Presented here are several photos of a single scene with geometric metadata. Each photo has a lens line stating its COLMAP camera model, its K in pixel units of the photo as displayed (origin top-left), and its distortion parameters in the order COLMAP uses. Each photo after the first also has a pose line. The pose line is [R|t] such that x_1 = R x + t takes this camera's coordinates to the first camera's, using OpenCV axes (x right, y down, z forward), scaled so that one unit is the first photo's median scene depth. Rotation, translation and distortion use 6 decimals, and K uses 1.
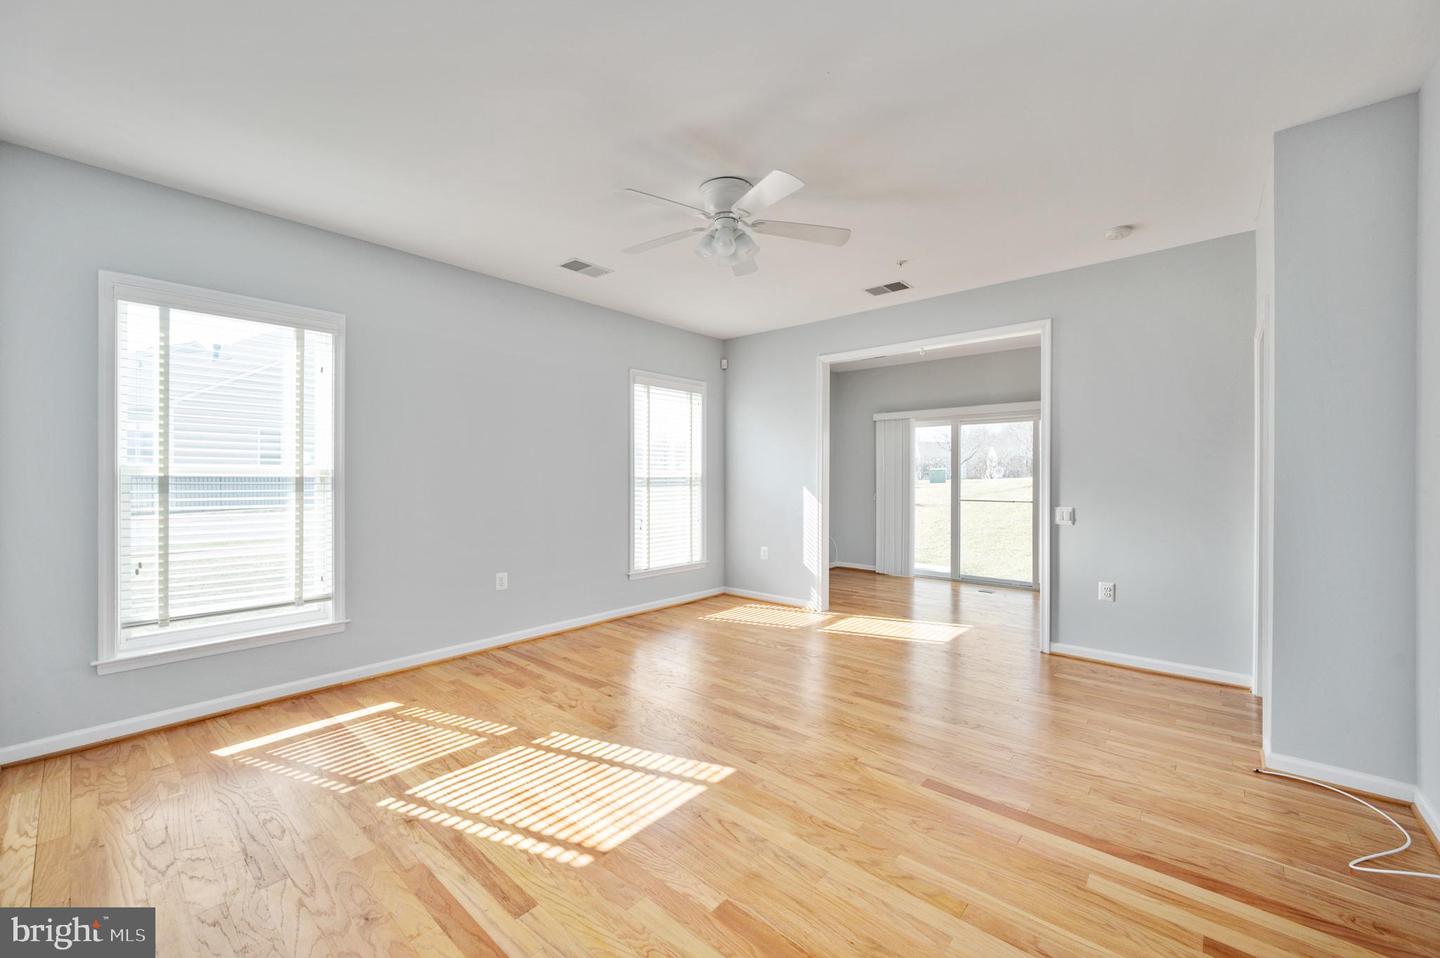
lens RADIAL K [[576.3, 0, 720.8], [0, 576.3, 474.4], [0, 0, 1]] dist [-0.002222, 0.000160]
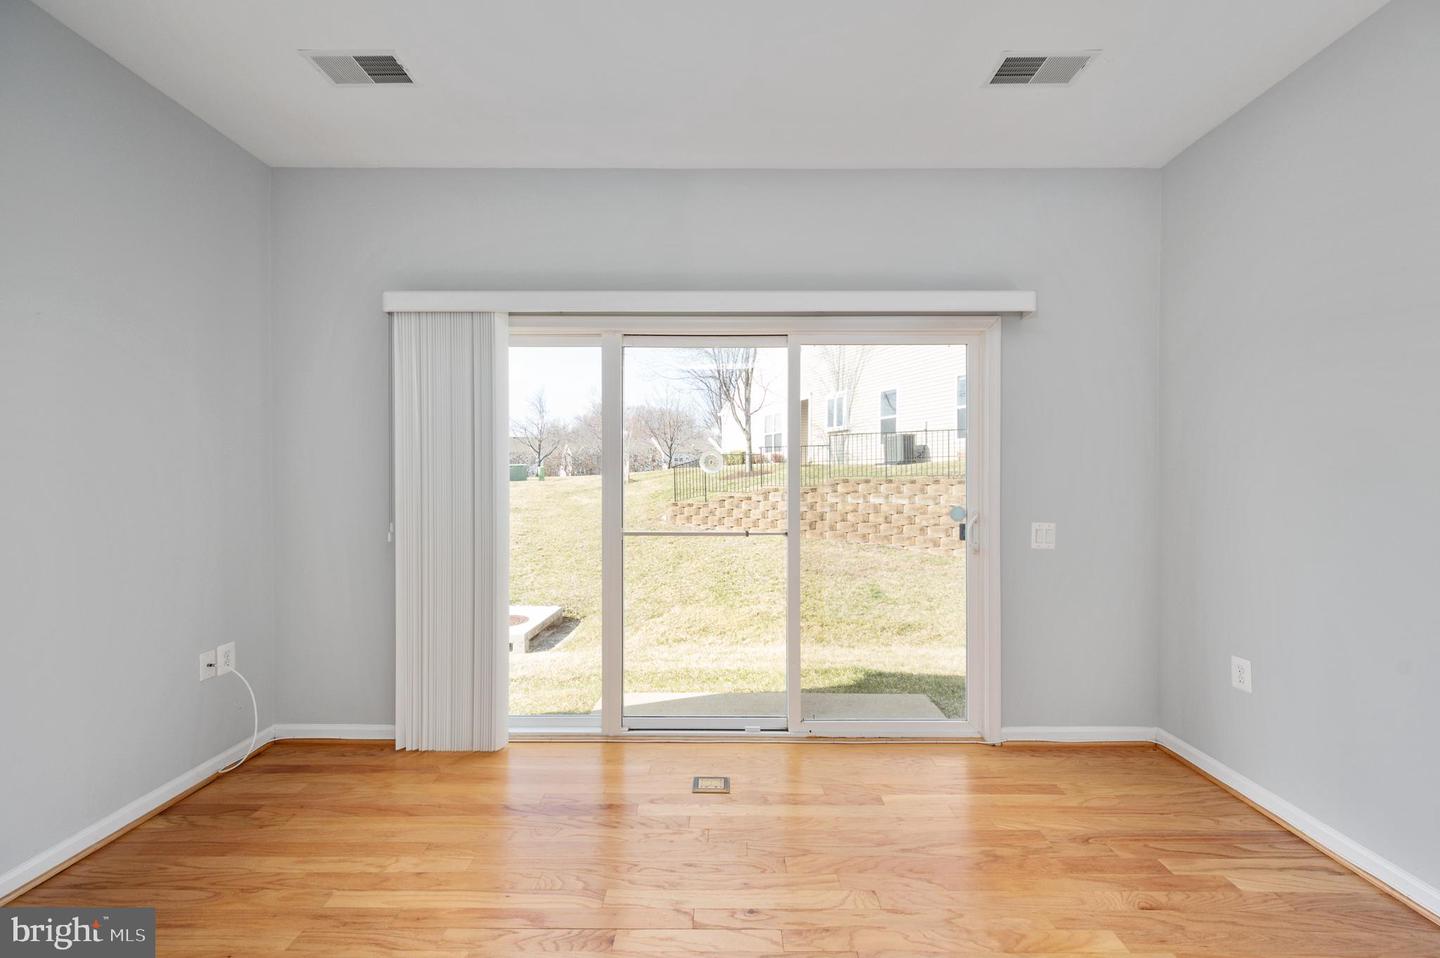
lens RADIAL K [[608.4, 0, 731.2], [0, 608.4, 477.1], [0, 0, 1]] dist [0.021704, 0.000092]
pose [[0.765342, -0.012291, 0.643507, 0.262419], [0.005083, 0.999902, 0.013054, -0.000169], [-0.643604, -0.006720, 0.765329, 0.822137]]
